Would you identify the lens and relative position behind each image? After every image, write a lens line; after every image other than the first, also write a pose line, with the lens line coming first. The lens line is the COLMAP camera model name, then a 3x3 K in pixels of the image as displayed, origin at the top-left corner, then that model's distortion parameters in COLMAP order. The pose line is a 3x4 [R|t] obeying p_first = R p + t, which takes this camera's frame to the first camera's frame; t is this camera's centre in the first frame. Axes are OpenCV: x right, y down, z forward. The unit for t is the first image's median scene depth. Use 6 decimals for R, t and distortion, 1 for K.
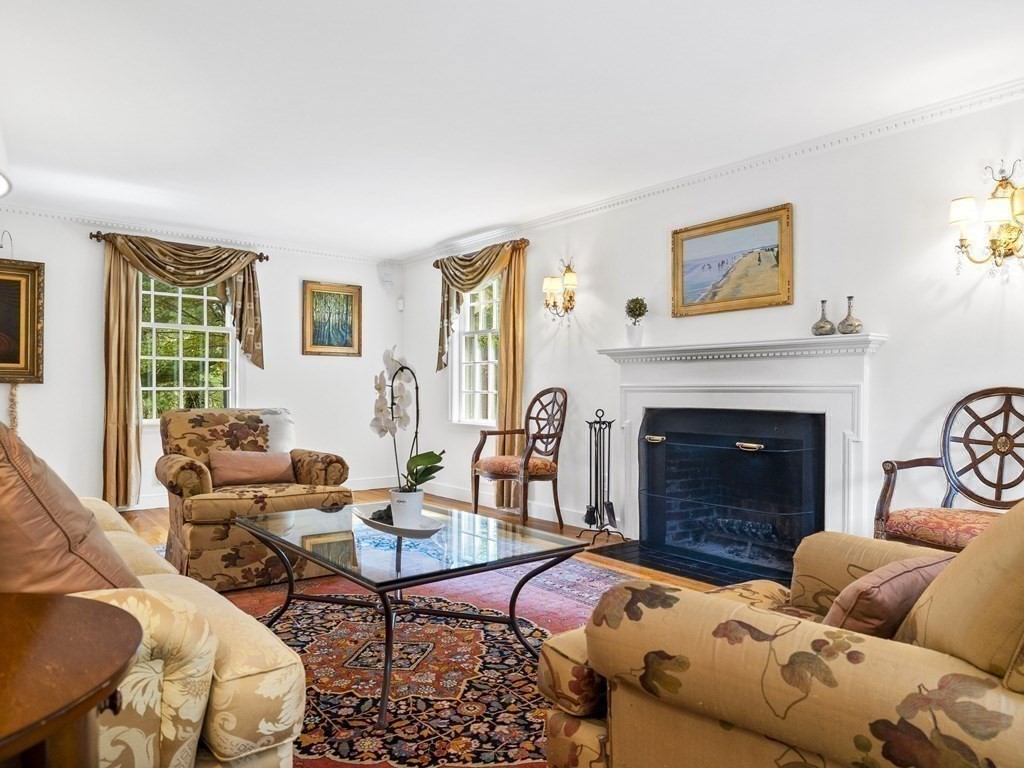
lens RADIAL K [[697.8, 0, 511.3], [0, 697.8, 390.9], [0, 0, 1]] dist [-0.005644, 0.001981]
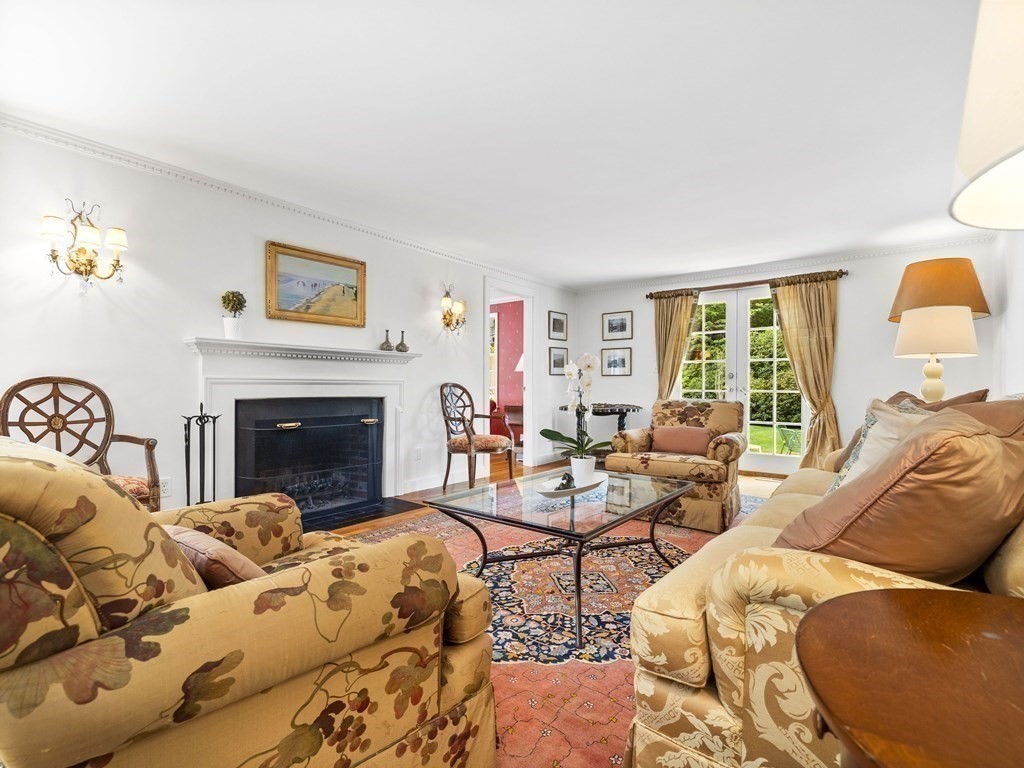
lens RADIAL K [[487.0, 0, 512.9], [0, 487.0, 380.1], [0, 0, 1]] dist [0.000373, -0.000880]
pose [[-0.230923, 0.003002, 0.972967, -0.657662], [-0.007562, 0.999959, -0.004880, -0.004289], [-0.972943, -0.008485, -0.230891, 0.839574]]
